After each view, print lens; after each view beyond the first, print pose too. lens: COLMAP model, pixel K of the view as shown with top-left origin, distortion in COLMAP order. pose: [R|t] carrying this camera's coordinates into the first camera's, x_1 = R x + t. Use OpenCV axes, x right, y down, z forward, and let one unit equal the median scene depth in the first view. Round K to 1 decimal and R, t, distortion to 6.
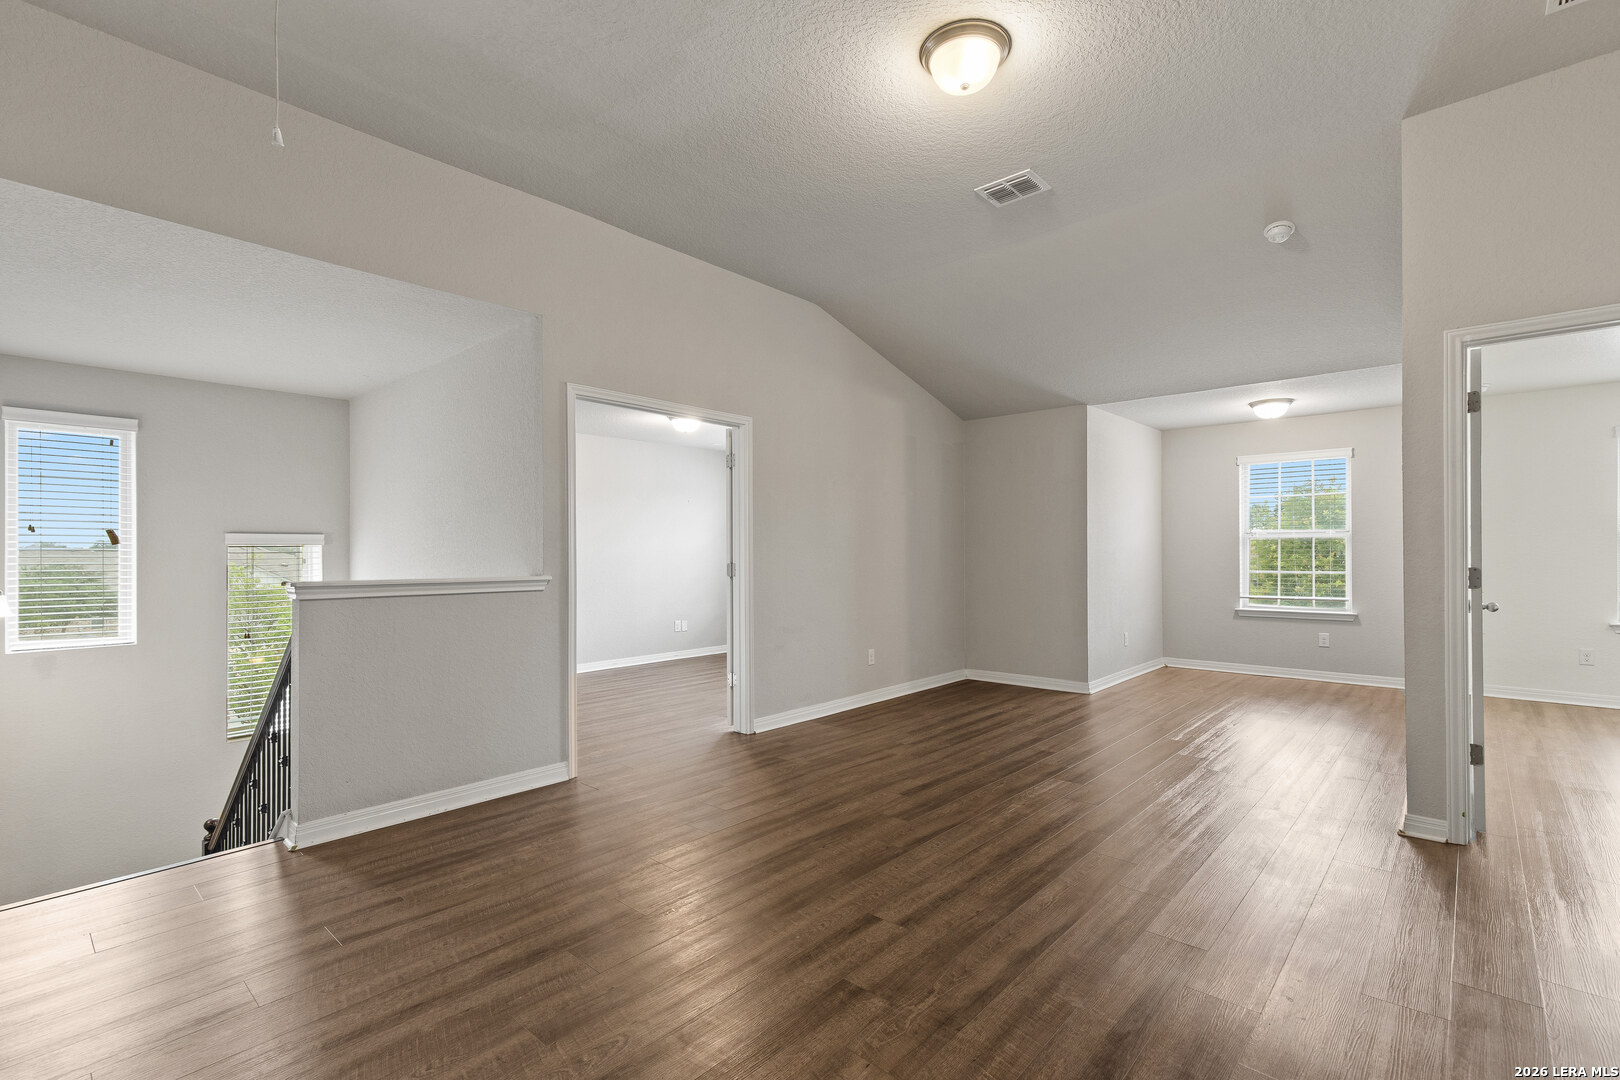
lens RADIAL K [[730.6, 0, 820.2], [0, 730.6, 547.0], [0, 0, 1]] dist [0.009017, -0.001289]
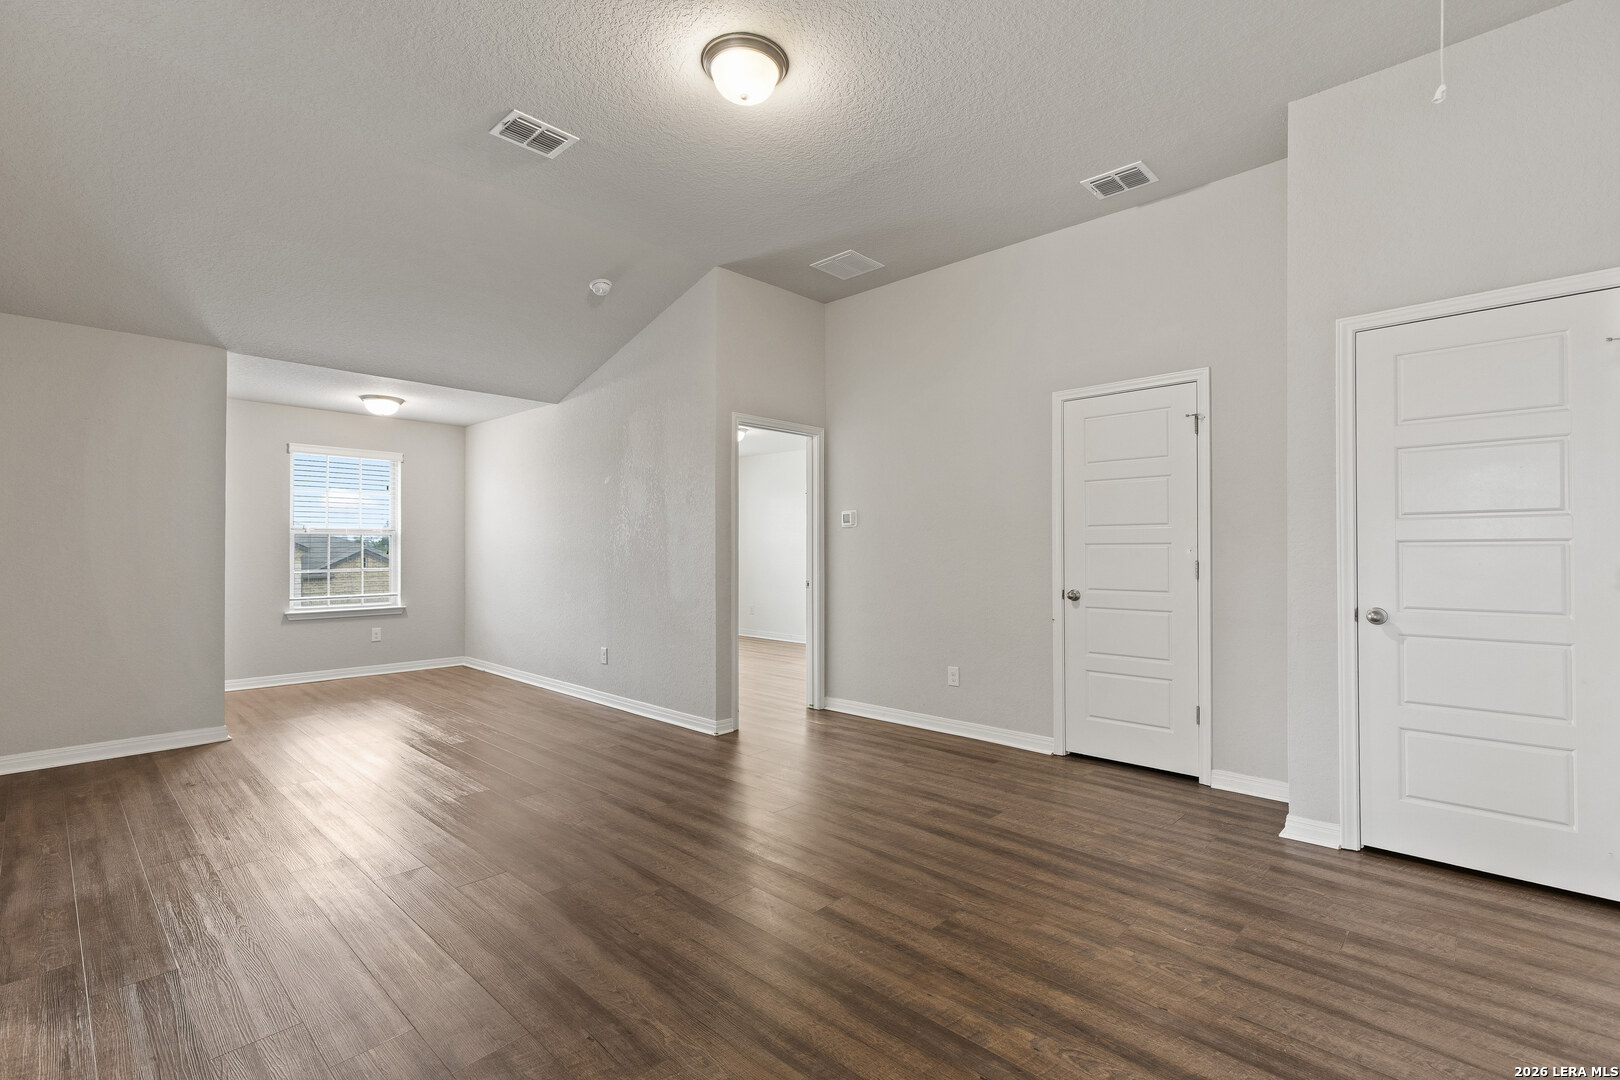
lens RADIAL K [[730.6, 0, 820.8], [0, 730.6, 544.8], [0, 0, 1]] dist [0.009017, -0.001289]
pose [[0.024683, 0.006971, 0.999671, -0.357776], [-0.005523, 0.999961, -0.006837, 0.003635], [-0.999680, -0.005352, 0.024721, 0.373727]]
